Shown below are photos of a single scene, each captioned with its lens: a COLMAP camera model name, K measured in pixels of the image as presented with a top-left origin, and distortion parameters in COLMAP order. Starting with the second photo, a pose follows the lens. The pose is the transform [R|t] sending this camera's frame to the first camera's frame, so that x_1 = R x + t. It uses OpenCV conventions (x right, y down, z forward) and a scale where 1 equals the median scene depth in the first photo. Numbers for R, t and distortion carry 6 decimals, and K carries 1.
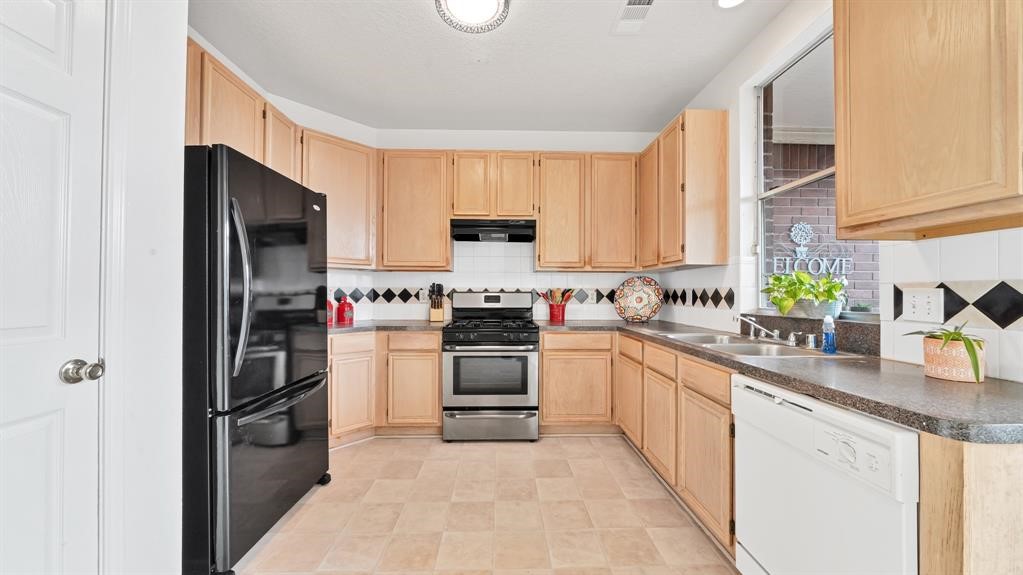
lens RADIAL K [[362.5, 0, 512.3], [0, 362.5, 290.4], [0, 0, 1]] dist [0.000659, 0.000043]
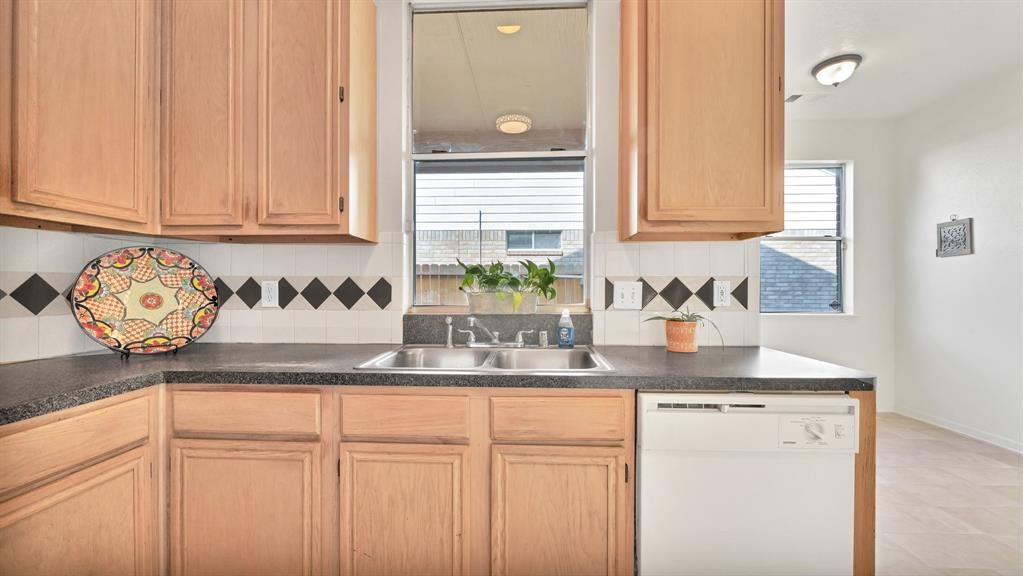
lens RADIAL K [[406.2, 0, 511.4], [0, 406.2, 284.4], [0, 0, 1]] dist [-0.008623, -0.000008]
pose [[0.069507, 0.002770, 0.997578, -0.179794], [-0.007326, 0.999971, -0.002266, 0.007516], [-0.997555, -0.007151, 0.069525, 0.953333]]
